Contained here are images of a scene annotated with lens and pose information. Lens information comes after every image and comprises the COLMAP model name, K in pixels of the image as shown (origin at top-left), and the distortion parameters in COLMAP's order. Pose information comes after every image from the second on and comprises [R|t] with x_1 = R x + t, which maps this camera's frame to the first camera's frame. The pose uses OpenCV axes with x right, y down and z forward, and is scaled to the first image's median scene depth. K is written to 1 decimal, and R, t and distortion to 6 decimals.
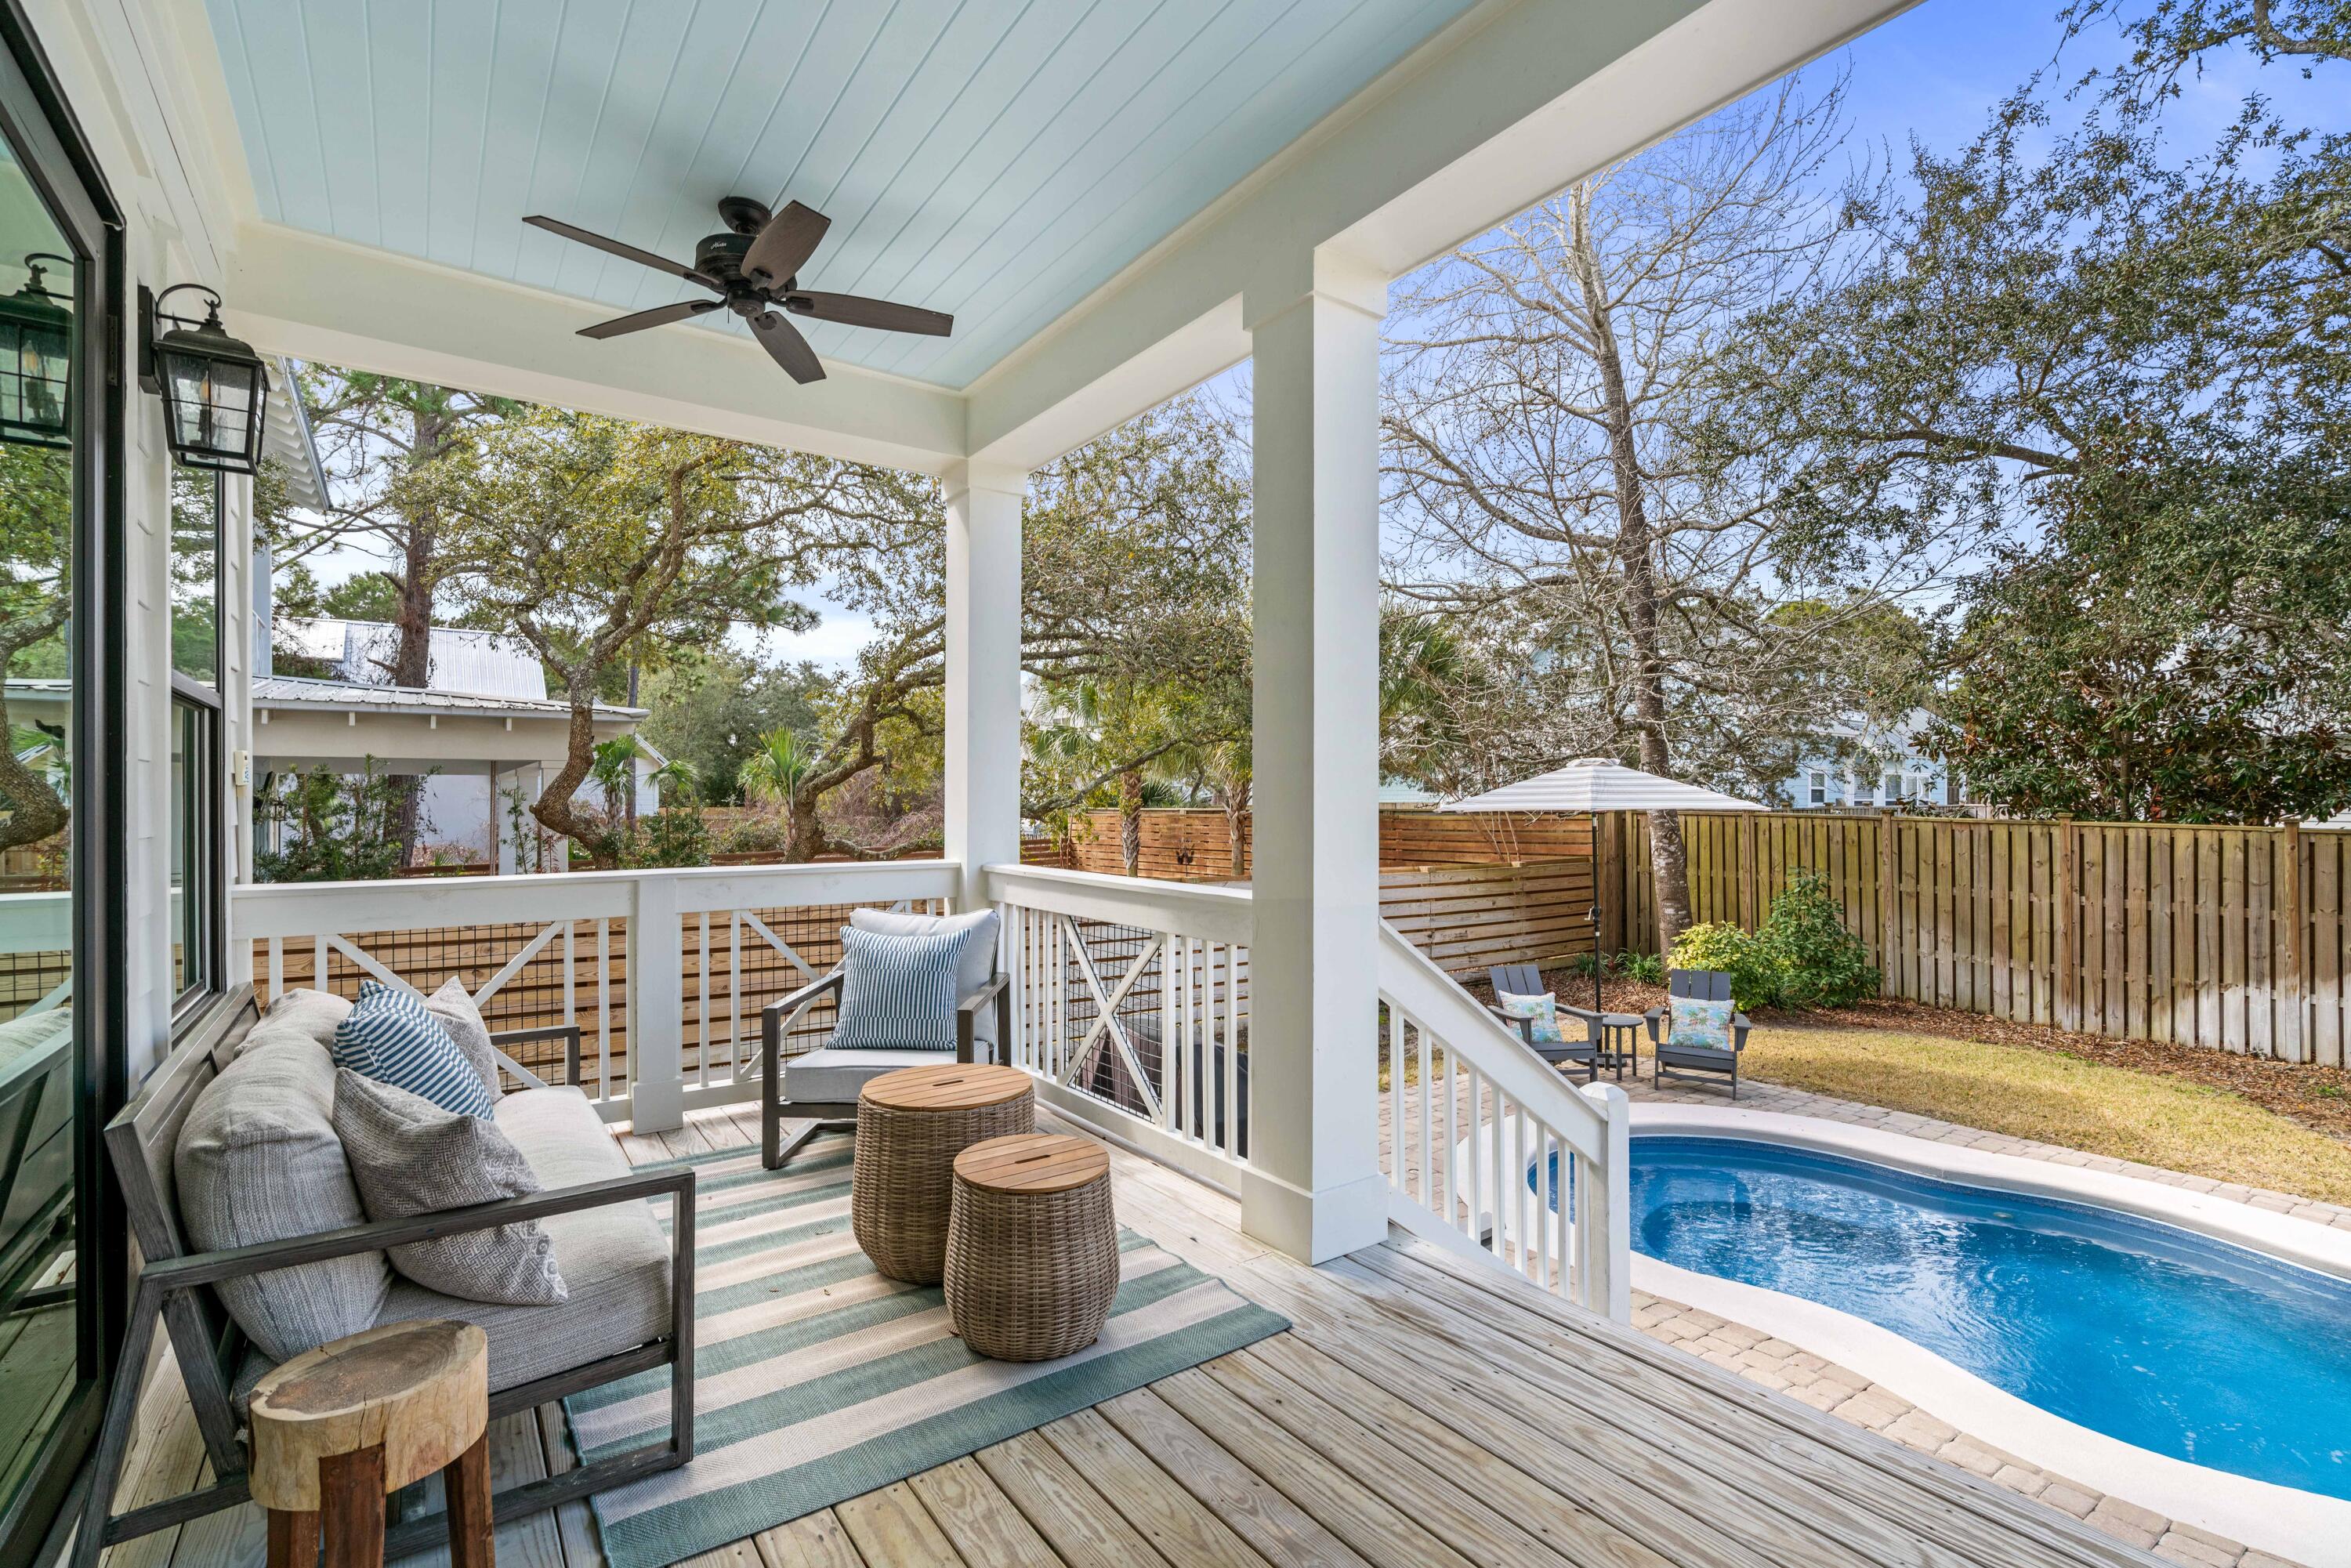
lens RADIAL K [[1072.2, 0, 1155.6], [0, 1072.2, 789.4], [0, 0, 1]] dist [-0.002260, 0.003263]
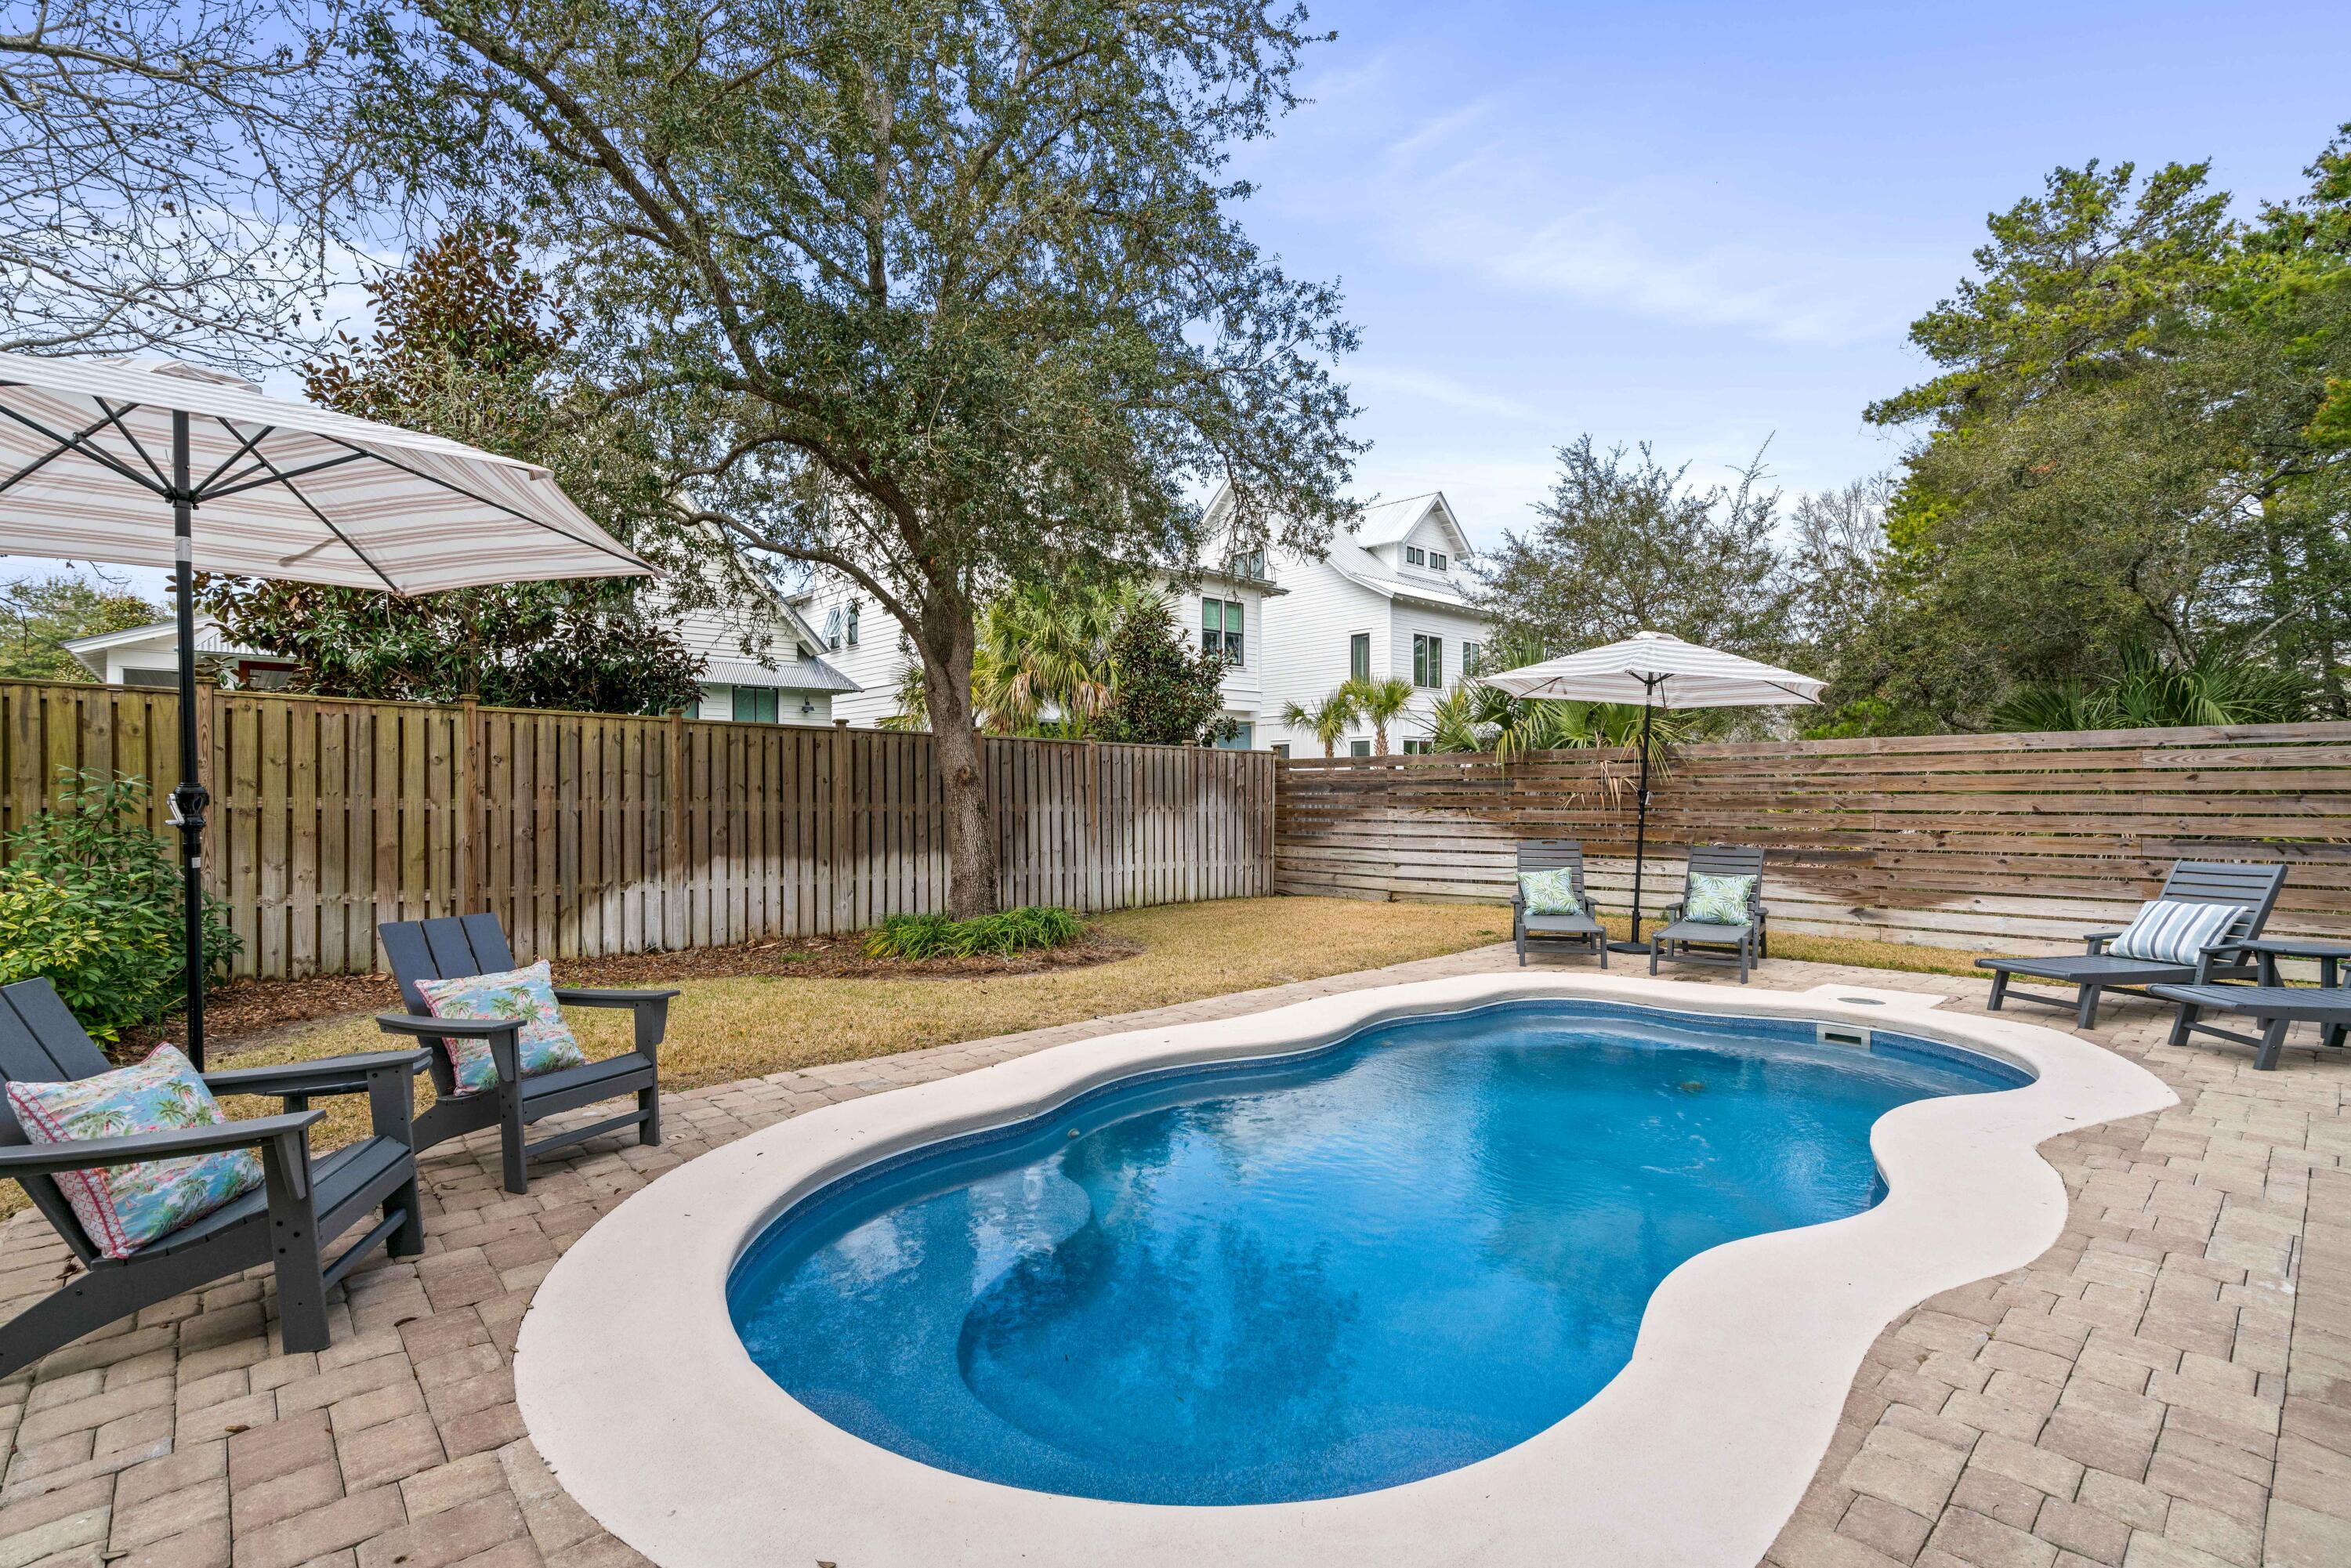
lens RADIAL K [[1072.2, 0, 1166.5], [0, 1072.2, 774.1], [0, 0, 1]] dist [-0.002260, 0.003263]
pose [[-0.108036, 0.010404, 0.994092, 0.009911], [-0.011381, 0.999867, -0.011701, 0.087241], [-0.994082, -0.012578, -0.107904, 0.599375]]
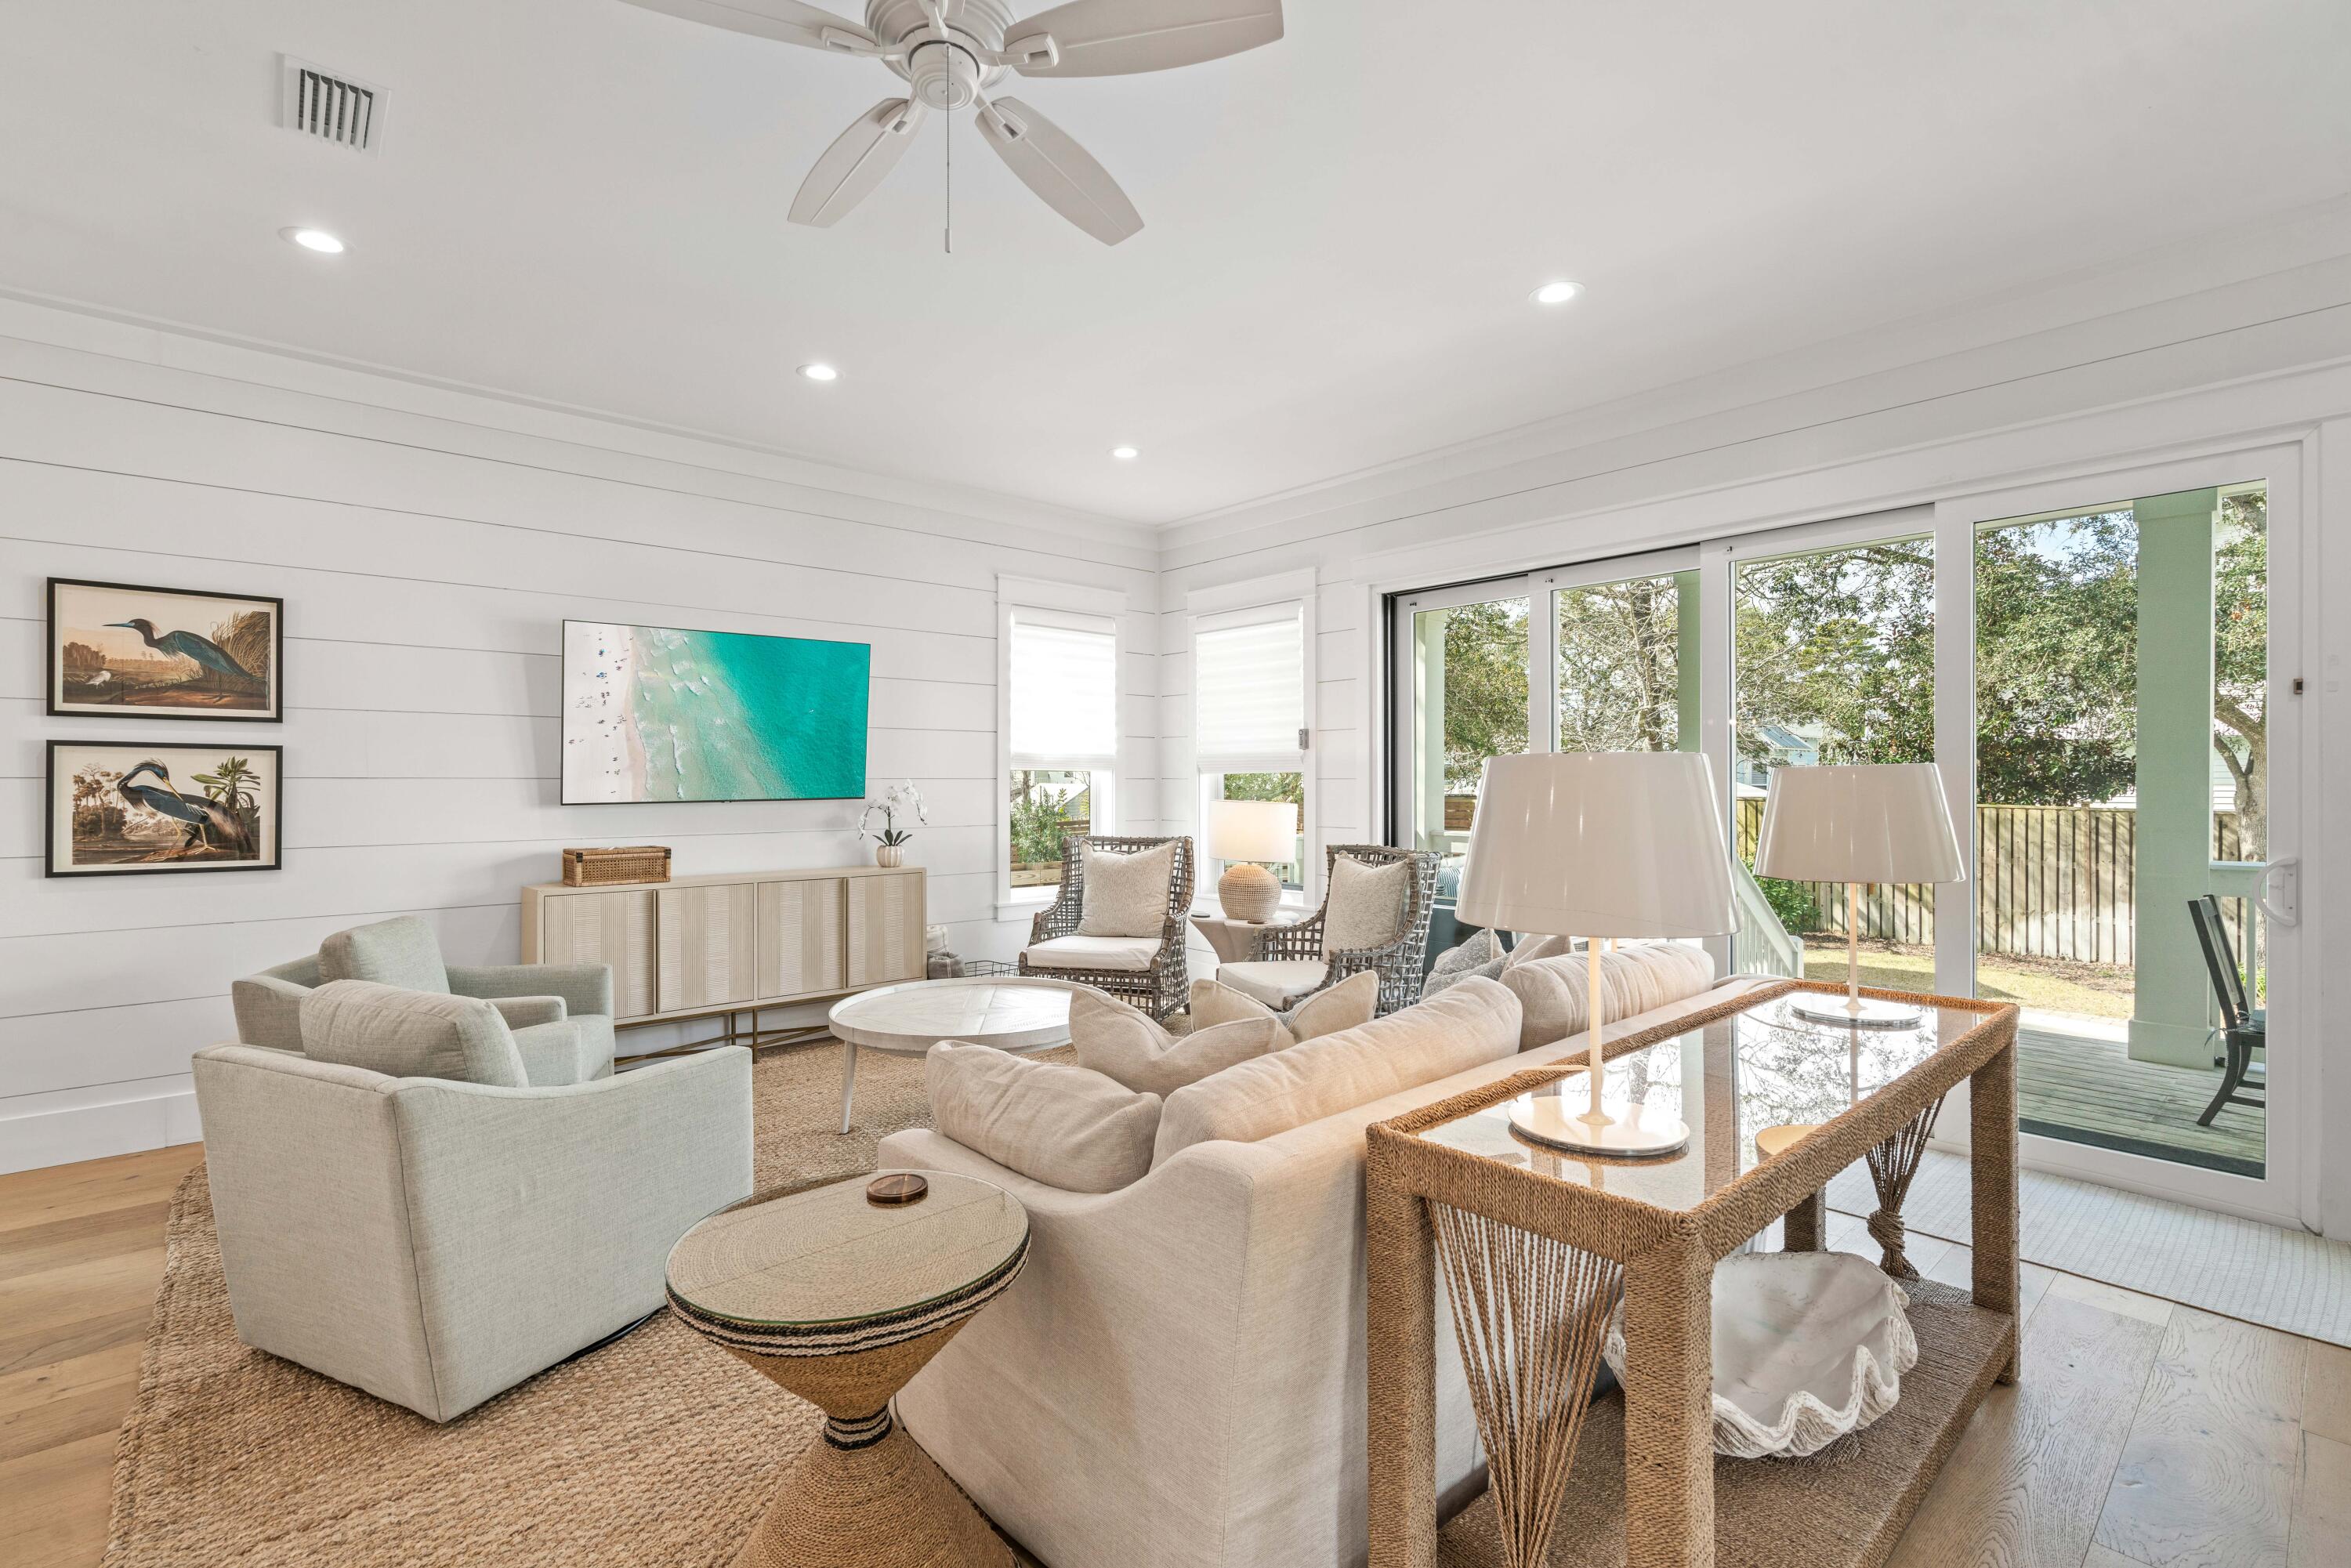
lens RADIAL K [[1072.2, 0, 1165.0], [0, 1072.2, 788.3], [0, 0, 1]] dist [-0.002260, 0.003263]
pose [[0.993564, -0.007729, 0.113005, -0.373556], [0.006283, 0.999894, 0.013149, -0.017572], [-0.113094, -0.012354, 0.993507, -0.329987]]
